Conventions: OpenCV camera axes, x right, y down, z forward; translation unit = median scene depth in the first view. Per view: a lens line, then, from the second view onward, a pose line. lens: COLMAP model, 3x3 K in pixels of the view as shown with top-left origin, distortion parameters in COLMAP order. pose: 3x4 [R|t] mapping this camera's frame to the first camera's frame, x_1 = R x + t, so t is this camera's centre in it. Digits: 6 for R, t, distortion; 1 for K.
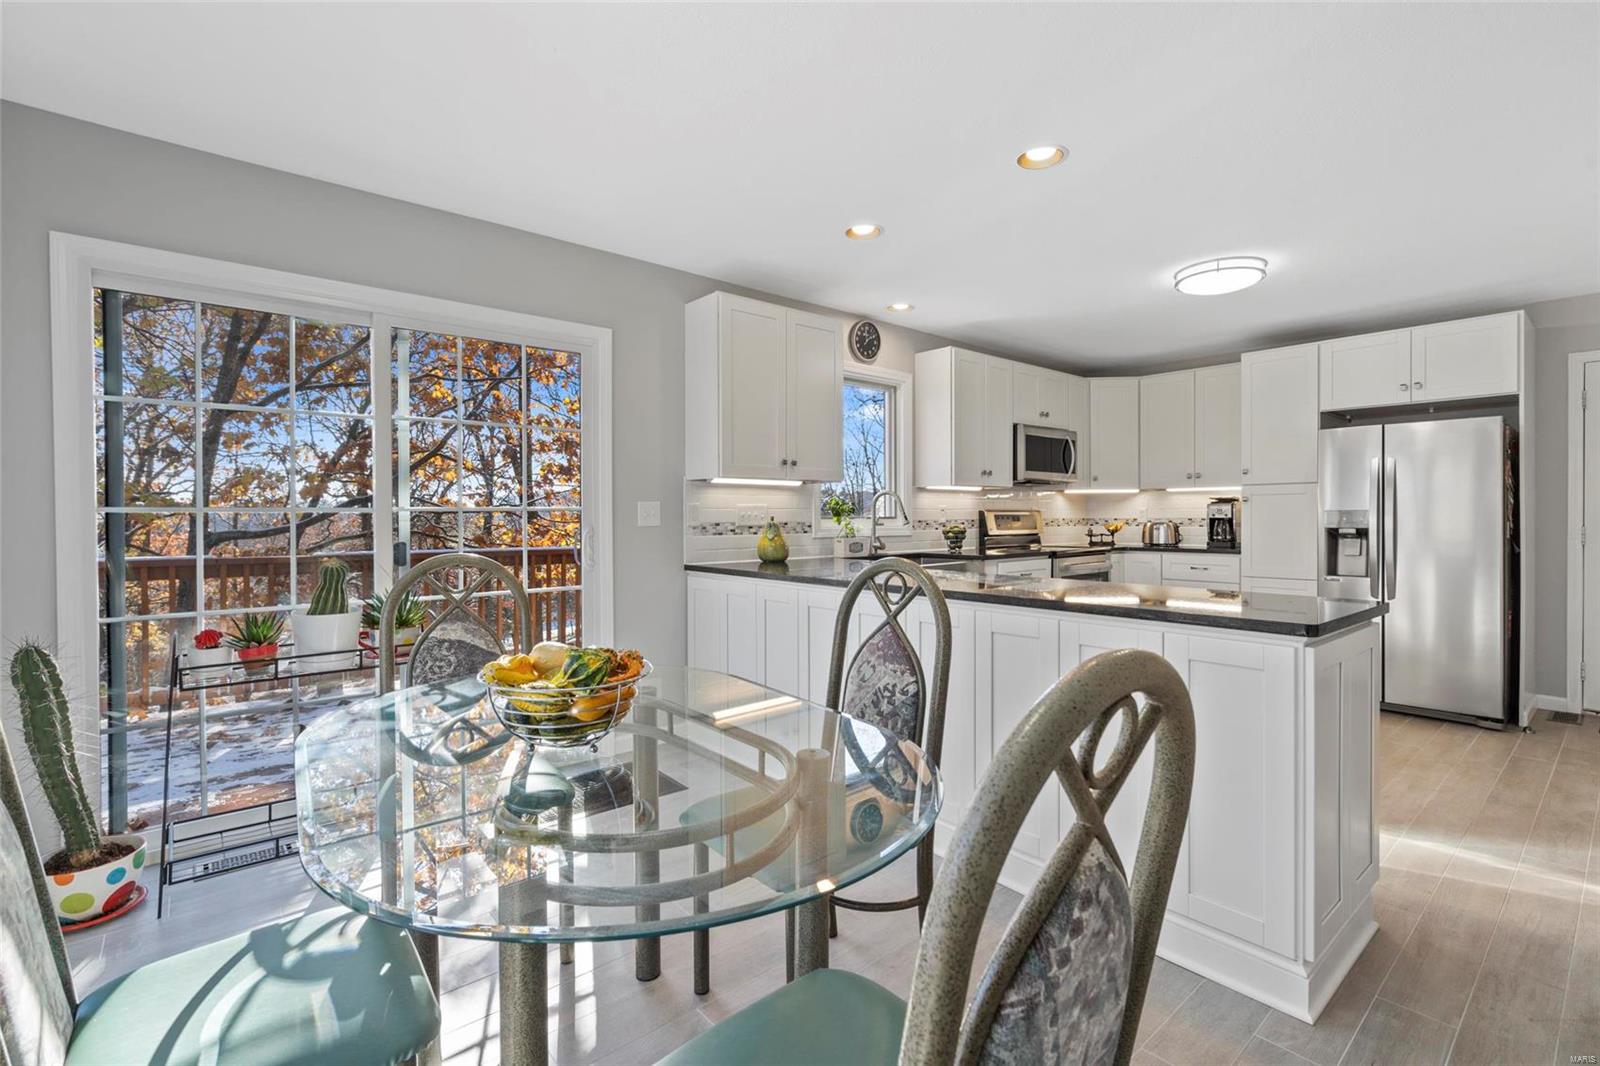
lens RADIAL K [[723.2, 0, 800.0], [0, 723.2, 533.0], [0, 0, 1]] dist [0.004990, 0.000733]
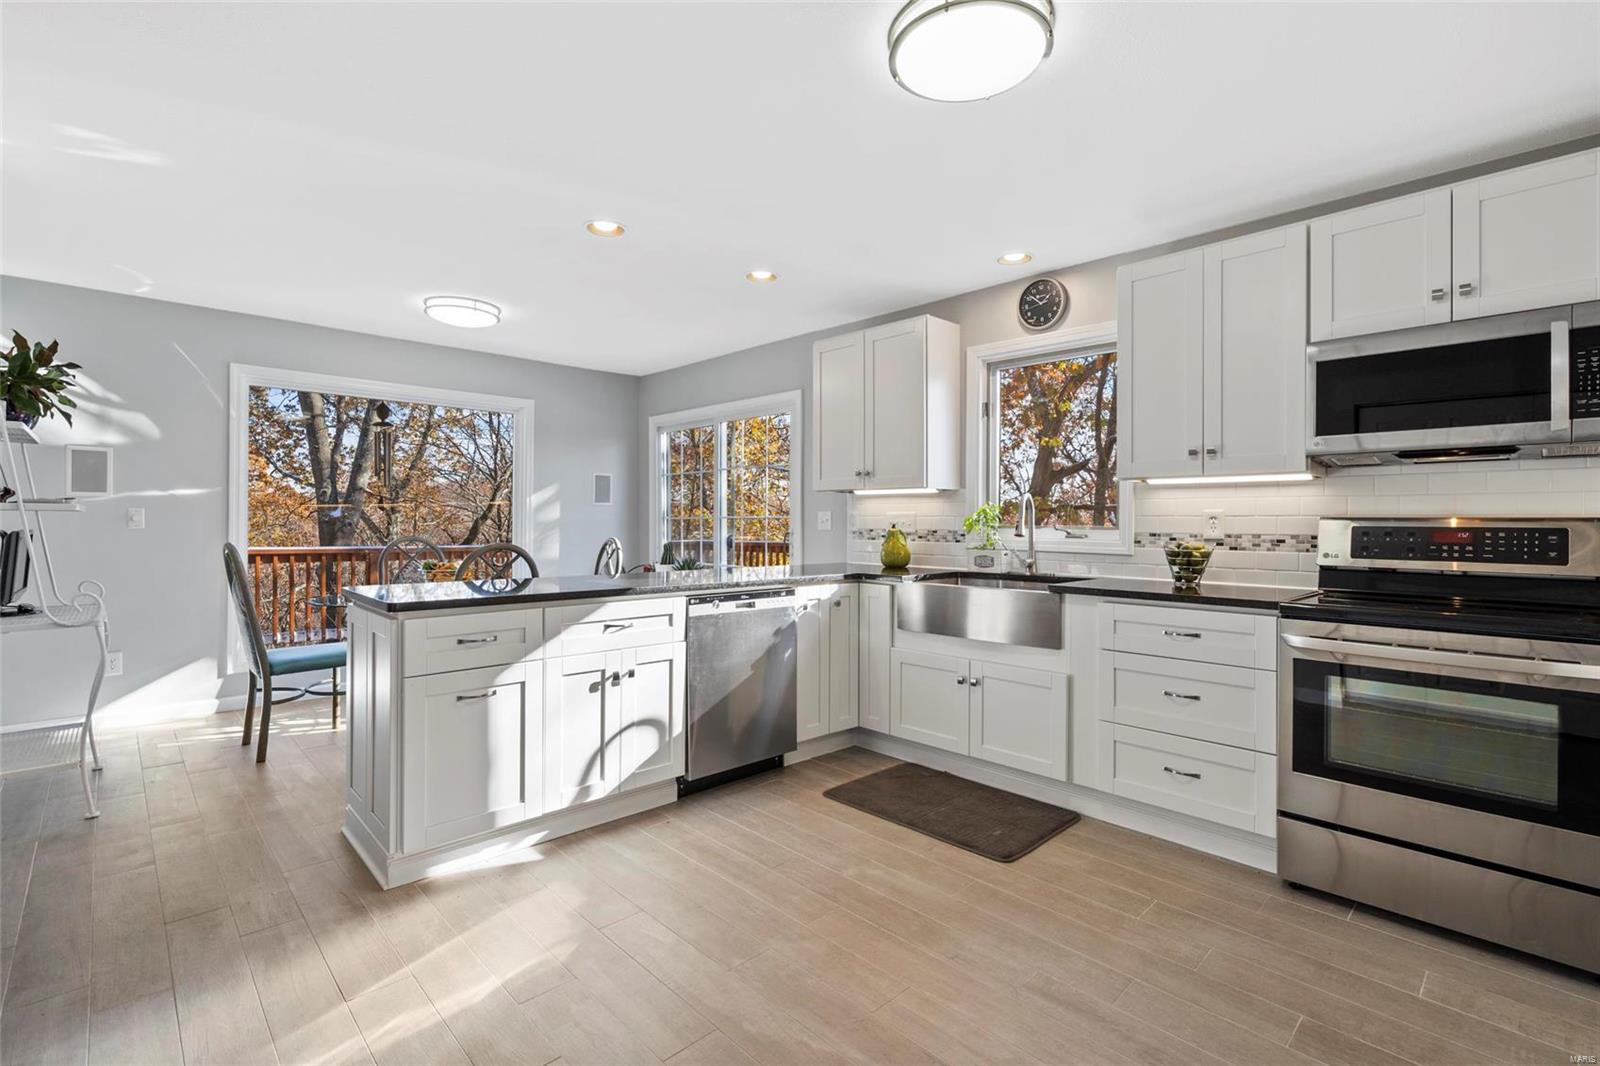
lens RADIAL K [[729.8, 0, 801.5], [0, 729.8, 530.8], [0, 0, 1]] dist [0.000338, -0.000223]
pose [[0.056424, 0.019116, -0.998224, 0.852472], [-0.029171, 0.999421, 0.017490, -0.023302], [0.997981, 0.028132, 0.056949, 0.684141]]
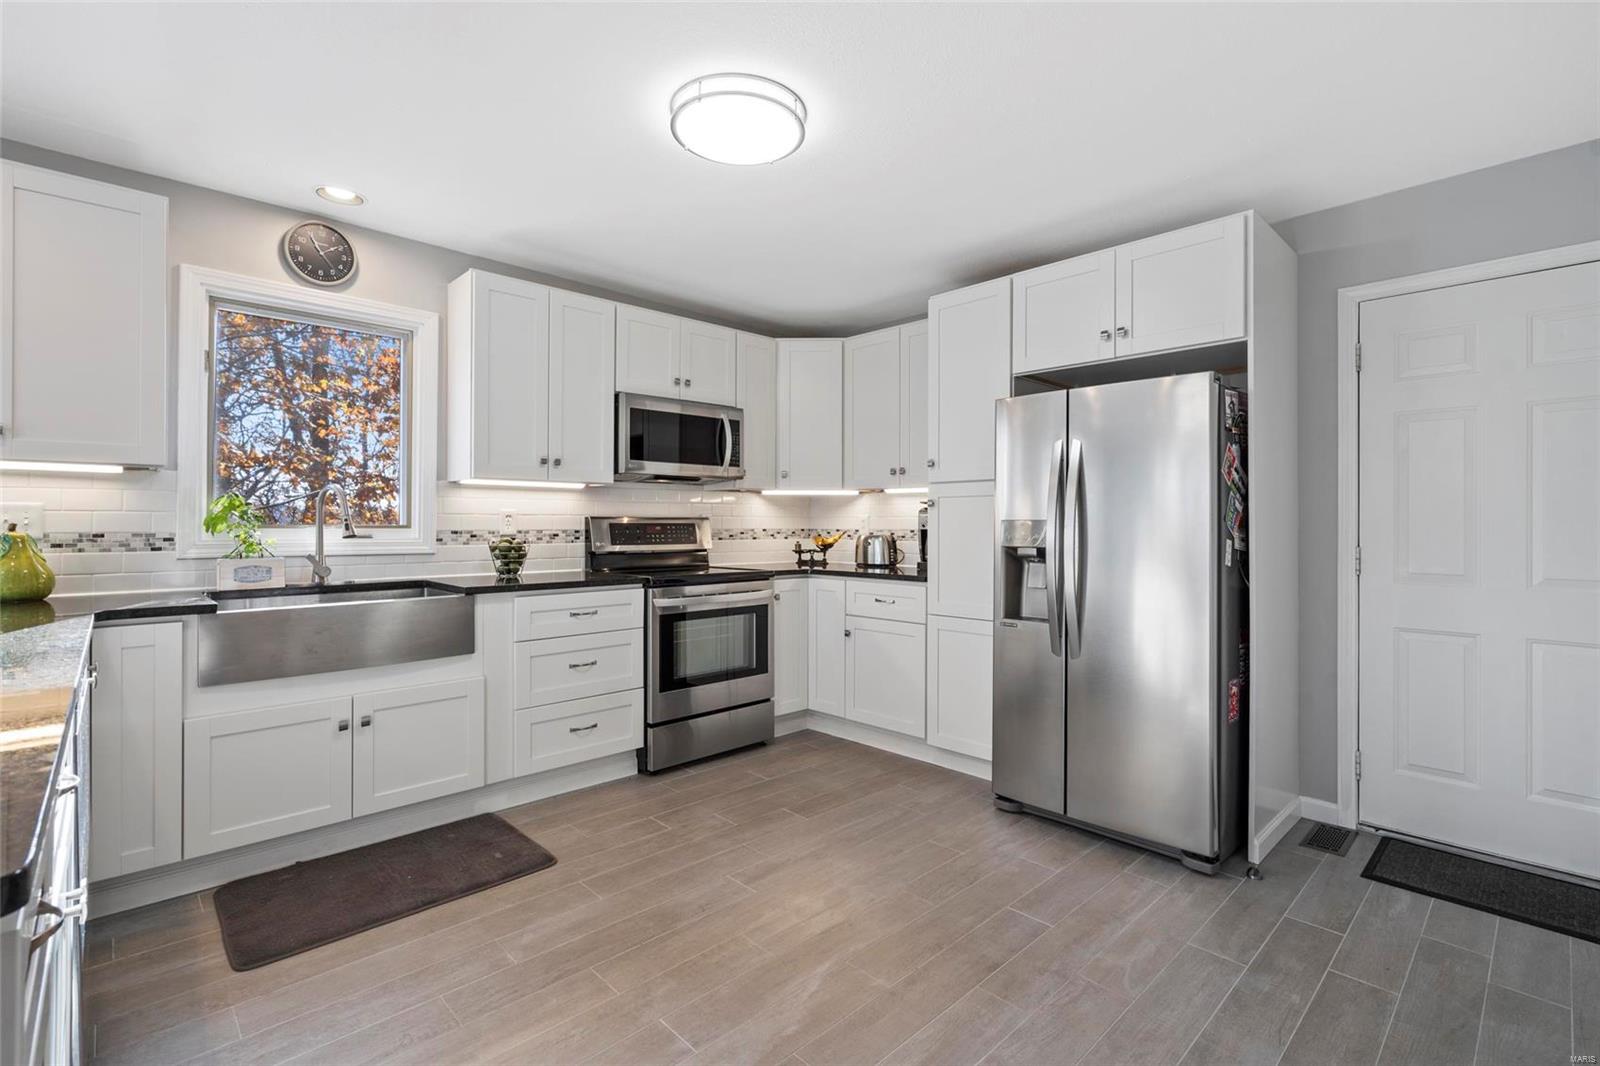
lens RADIAL K [[729.8, 0, 801.5], [0, 729.8, 530.8], [0, 0, 1]] dist [0.000338, -0.000223]
pose [[0.998445, 0.005529, 0.055472, 0.475105], [-0.004728, 0.999883, -0.014567, -0.009869], [-0.055546, 0.014282, 0.998354, 0.323295]]
